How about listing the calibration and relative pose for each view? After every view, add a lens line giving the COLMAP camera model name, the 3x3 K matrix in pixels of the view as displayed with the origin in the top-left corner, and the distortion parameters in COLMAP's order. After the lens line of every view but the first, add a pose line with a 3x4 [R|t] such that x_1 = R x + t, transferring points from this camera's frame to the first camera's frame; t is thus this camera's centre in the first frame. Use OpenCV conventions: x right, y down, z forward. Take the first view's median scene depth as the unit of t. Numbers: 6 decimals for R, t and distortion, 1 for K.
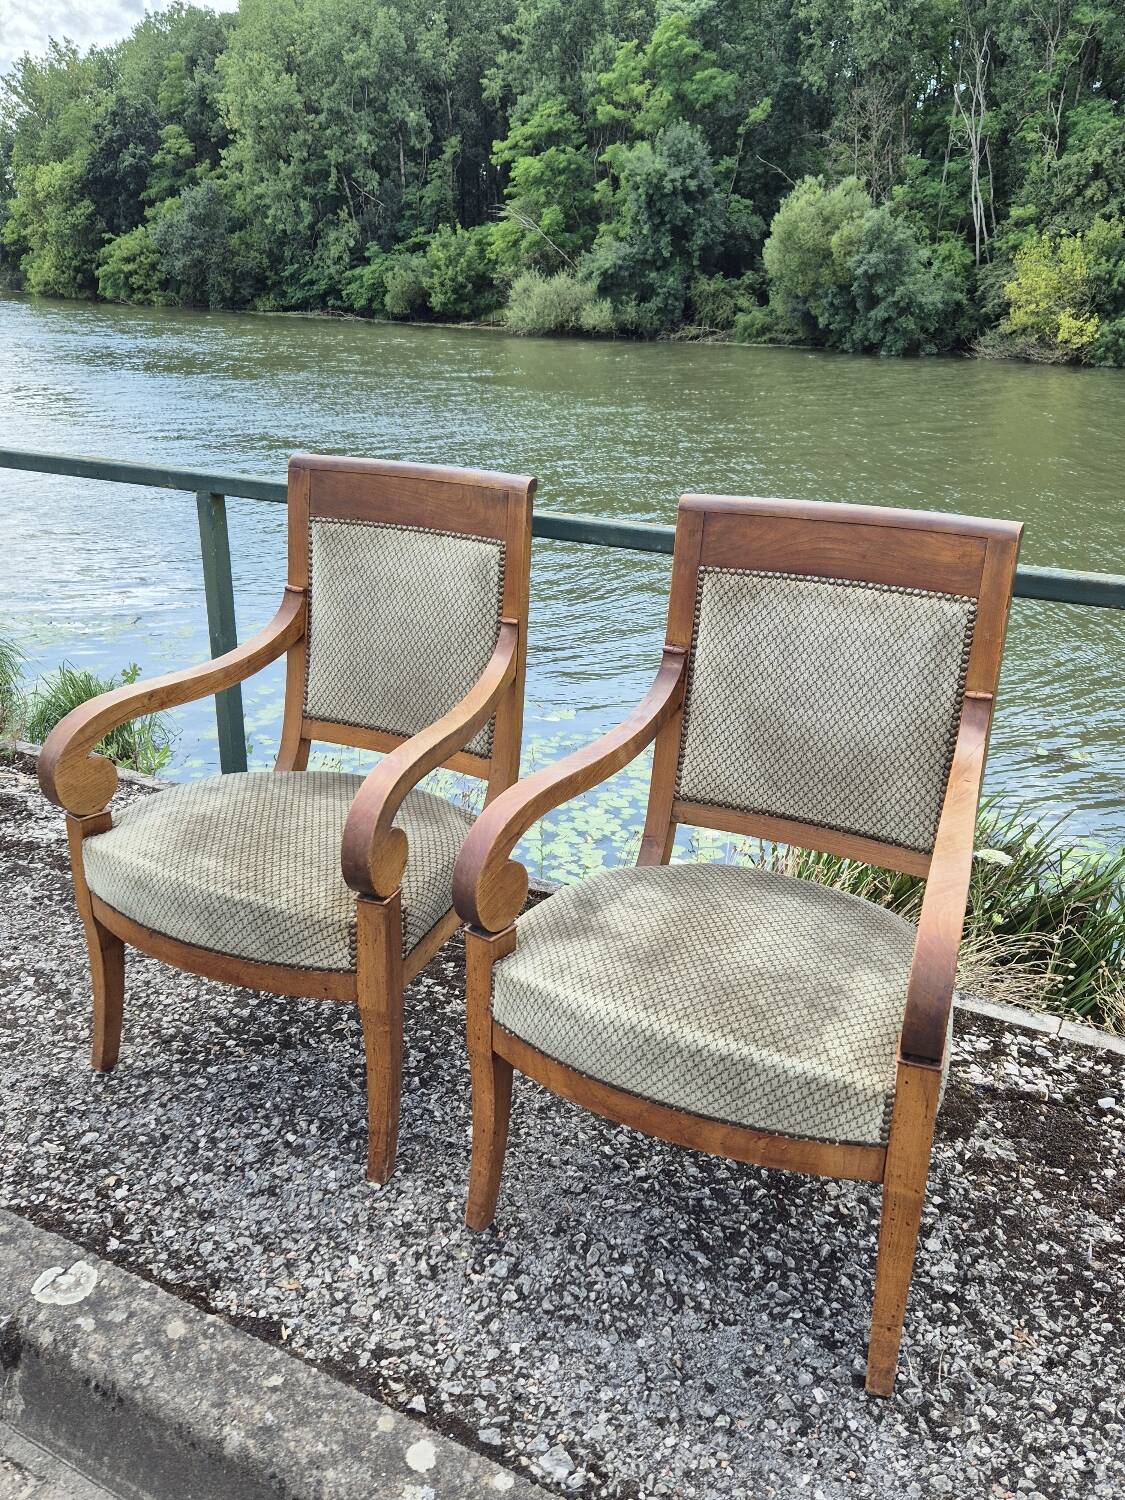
lens RADIAL K [[1239.4, 0, 560.3], [0, 1239.4, 741.0], [0, 0, 1]] dist [0.076650, -0.055909]
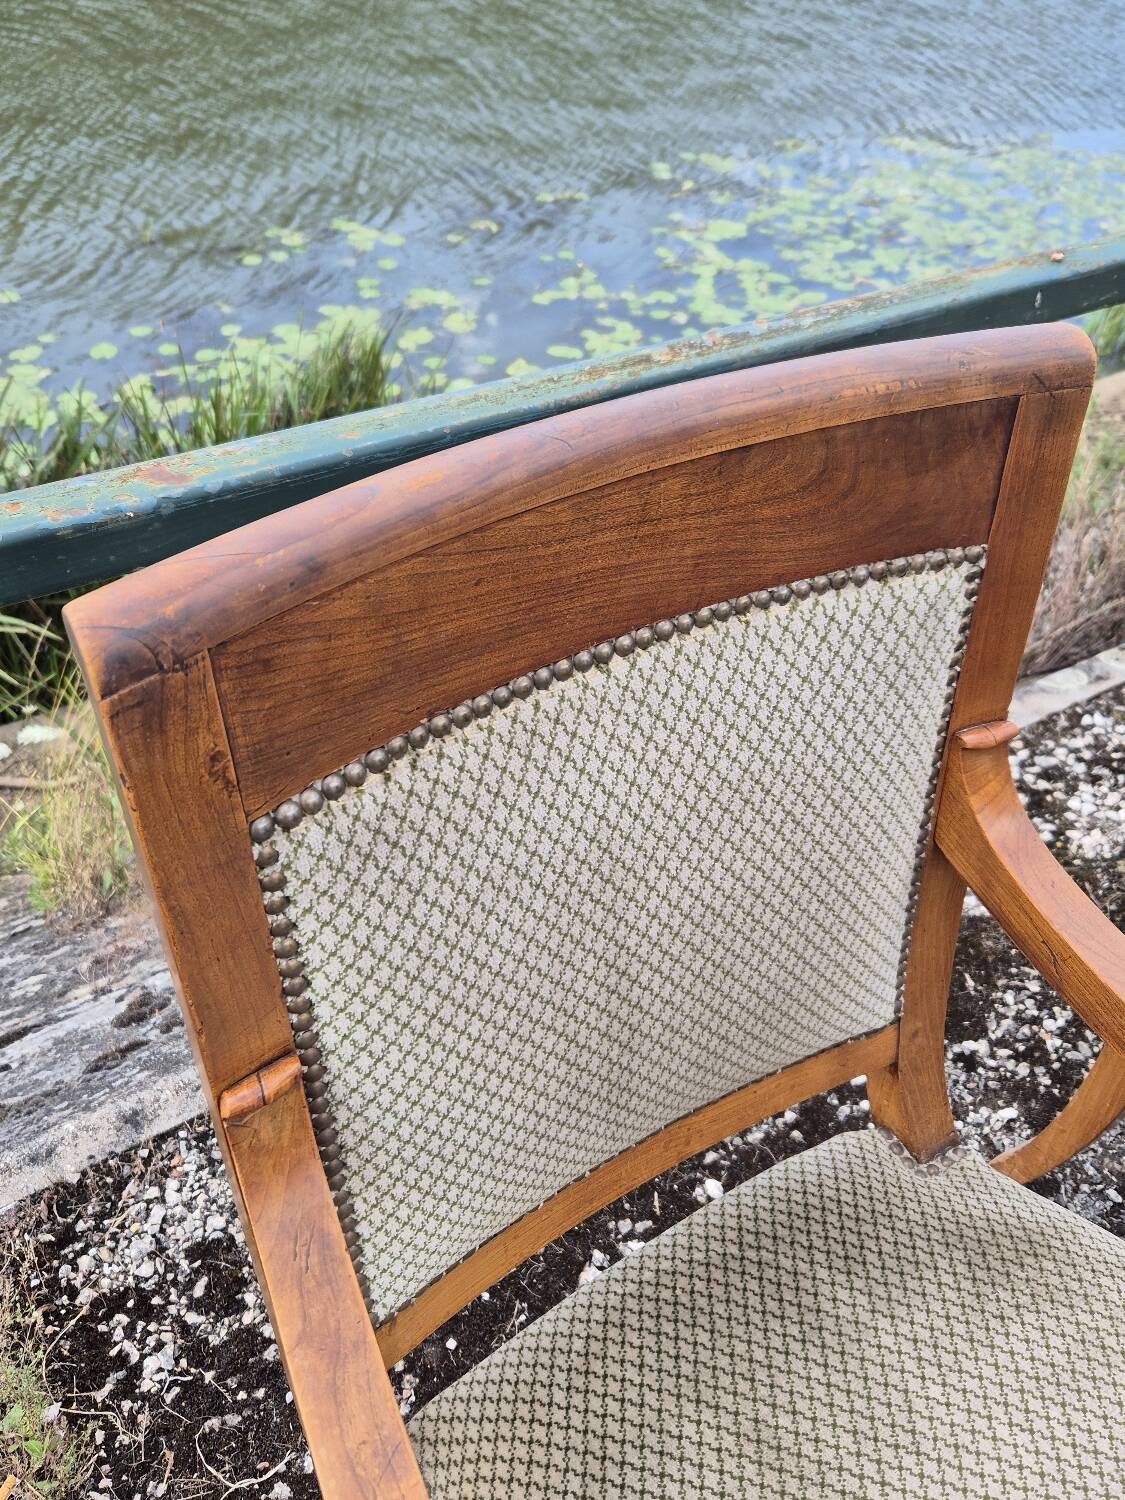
lens RADIAL K [[1251.3, 0, 567.4], [0, 1251.3, 742.1], [0, 0, 1]] dist [0.074595, -0.064916]
pose [[0.479064, -0.585677, 0.653820, -0.392197], [0.266779, 0.806769, 0.527212, -0.371305], [-0.836257, -0.078143, 0.542741, 1.055390]]
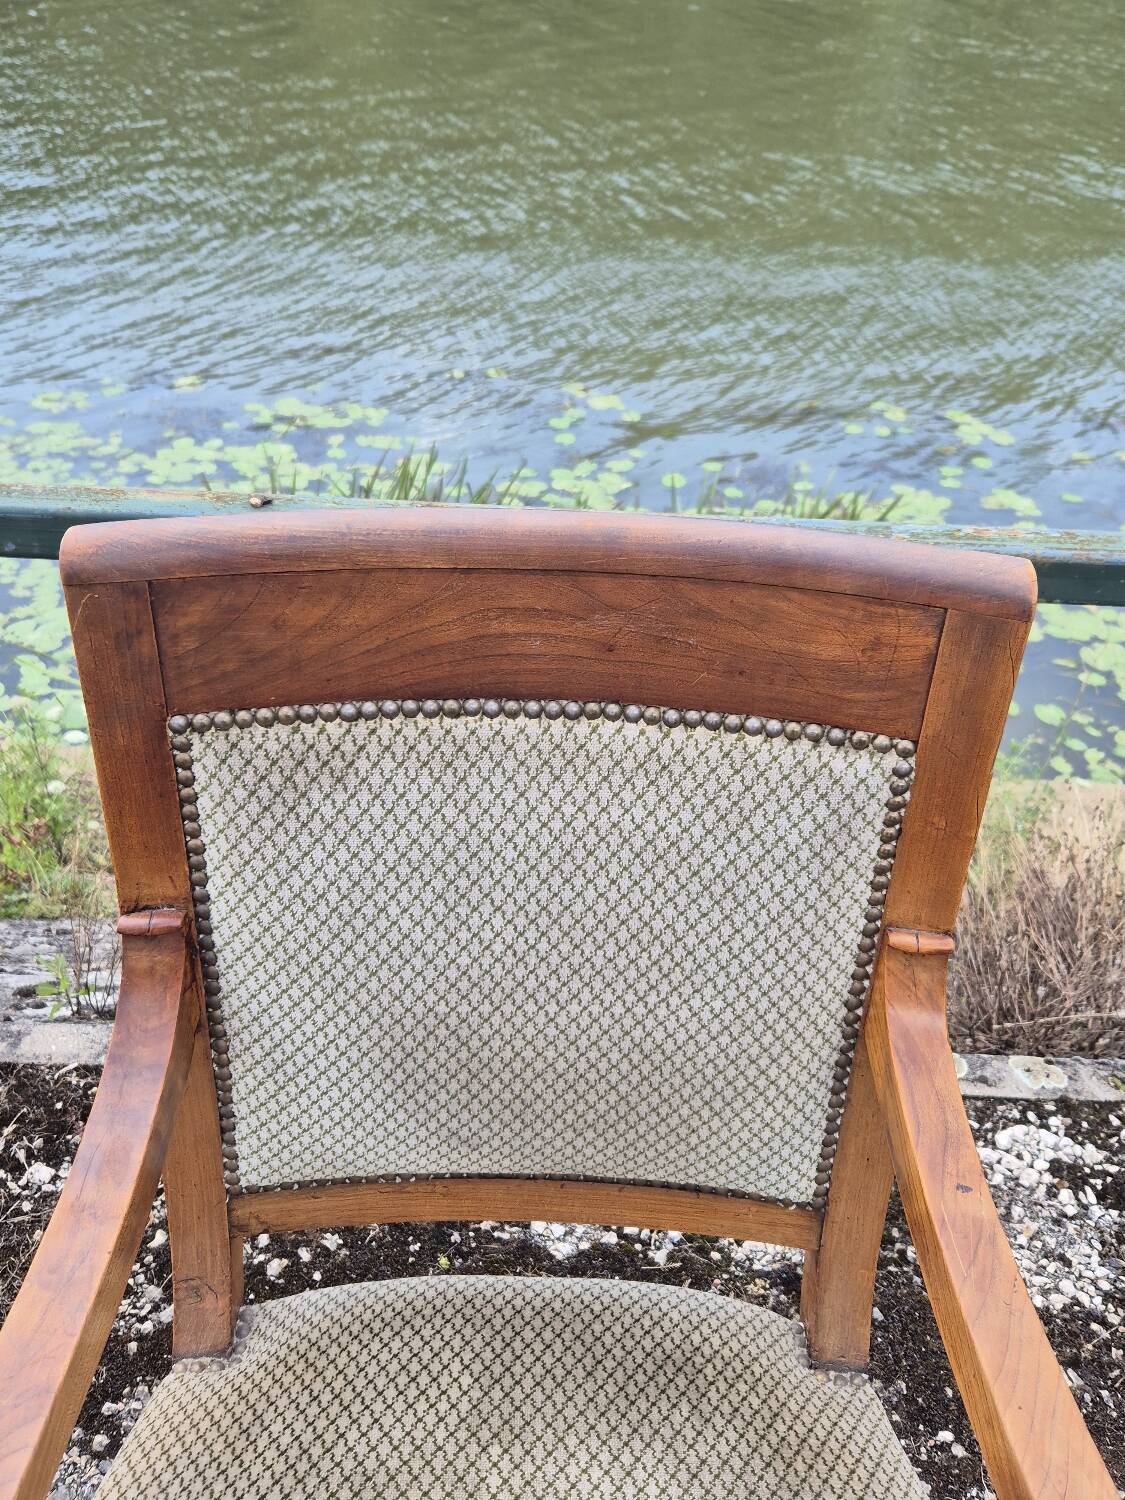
lens RADIAL K [[1251.3, 0, 564.5], [0, 1251.3, 751.0], [0, 0, 1]] dist [0.074595, -0.064916]
pose [[0.877732, -0.273008, 0.393768, 0.071036], [0.141030, 0.932596, 0.332227, -0.253334], [-0.457928, -0.236073, 0.857072, 0.679346]]
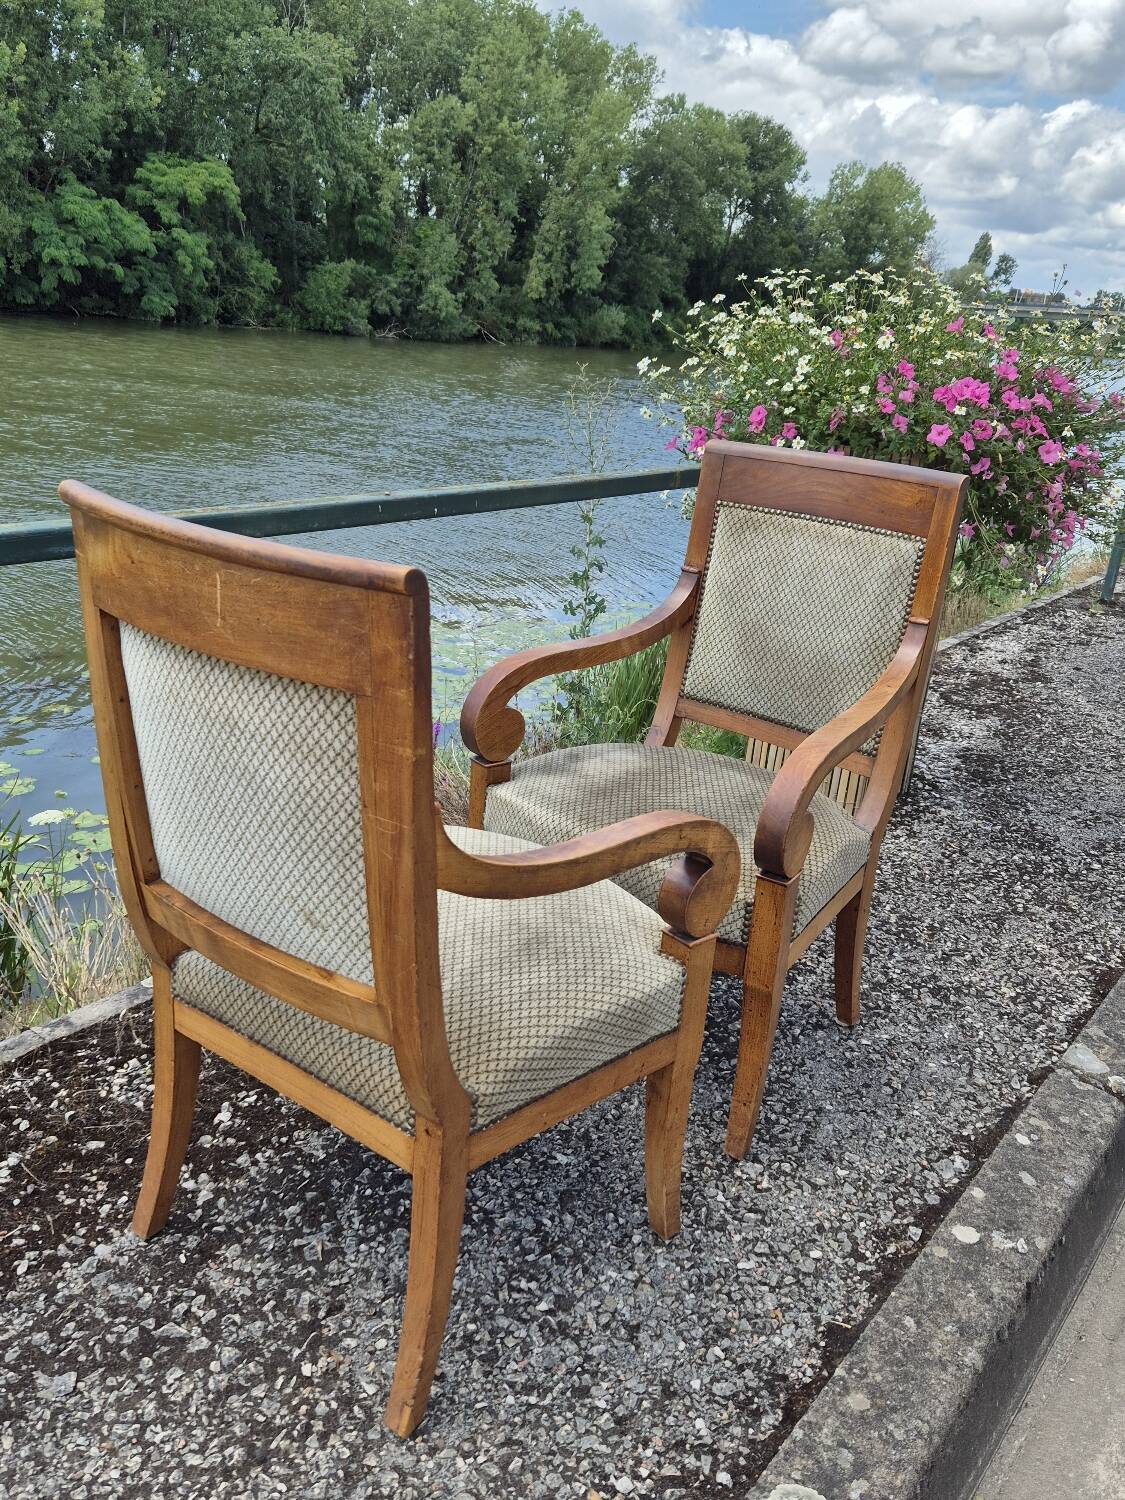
lens RADIAL K [[1239.4, 0, 555.1], [0, 1239.4, 751.3], [0, 0, 1]] dist [0.076650, -0.055909]
pose [[0.151345, -0.347549, 0.925367, -0.940516], [0.266362, 0.915861, 0.300415, -0.281779], [-0.951917, 0.201016, 0.231184, 0.823663]]
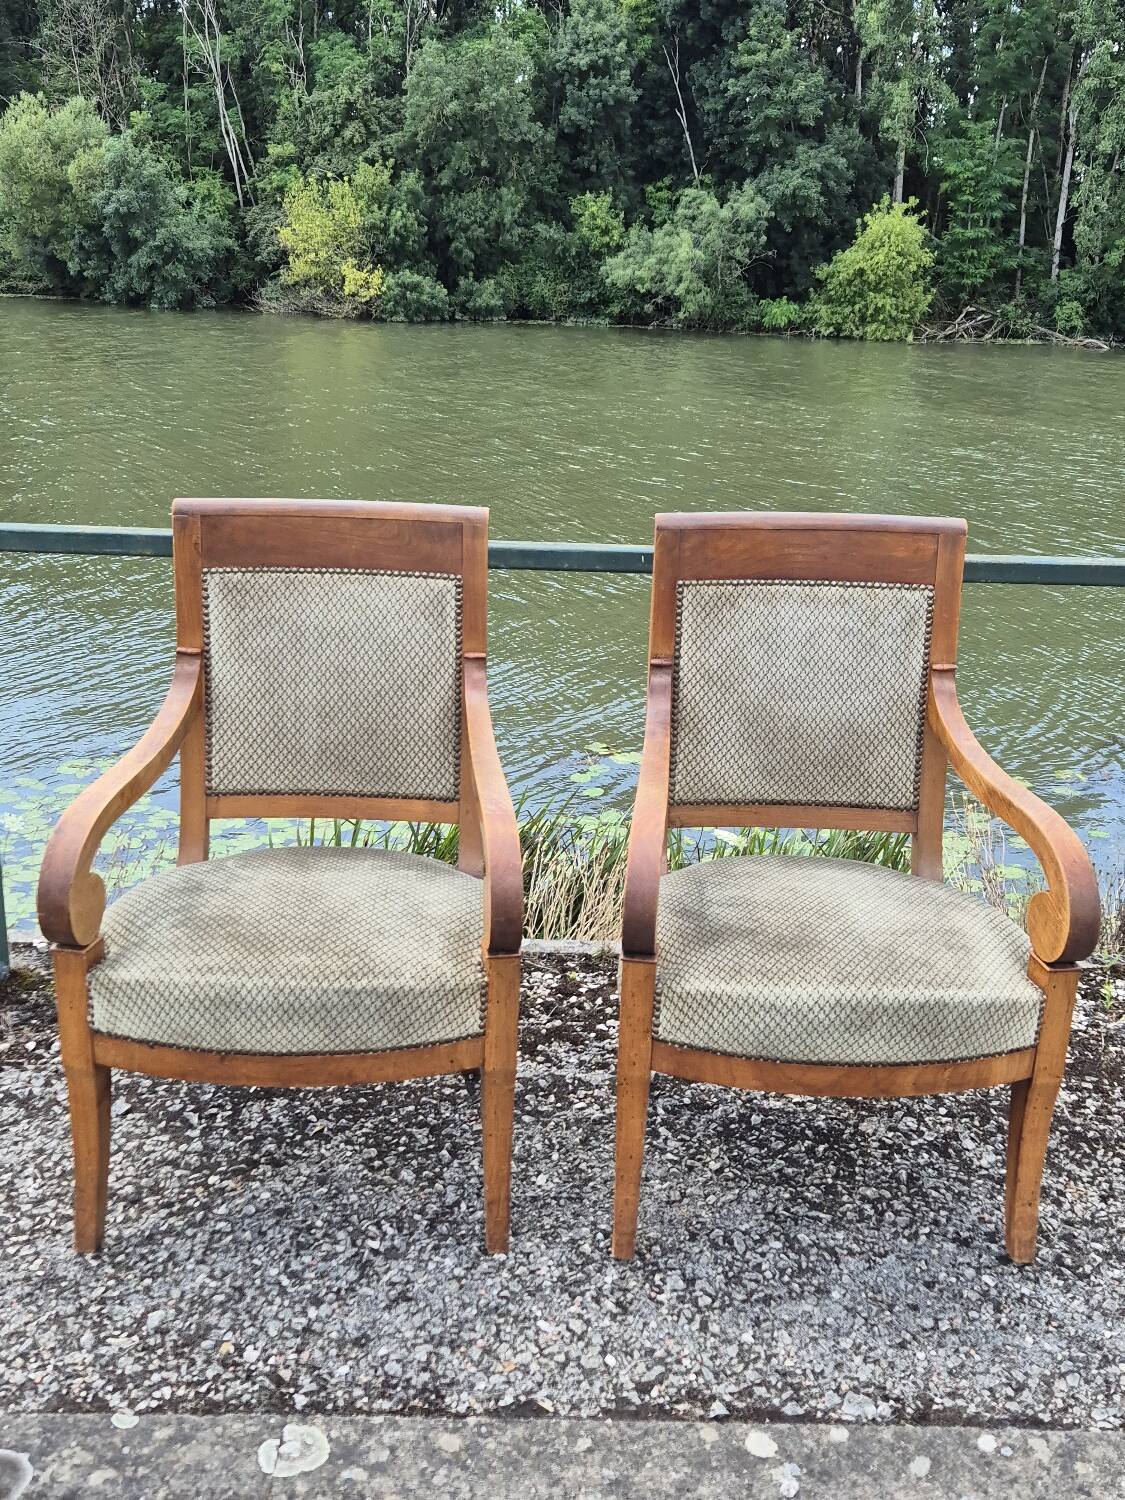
lens RADIAL K [[1465.8, 0, 562.0], [0, 1465.8, 723.8], [0, 0, 1]] dist [0.061225, 0.000000]
pose [[0.869138, -0.146144, 0.472484, -0.618095], [0.156858, 0.987477, 0.016894, -0.061851], [-0.469036, 0.059429, 0.881177, -0.042766]]
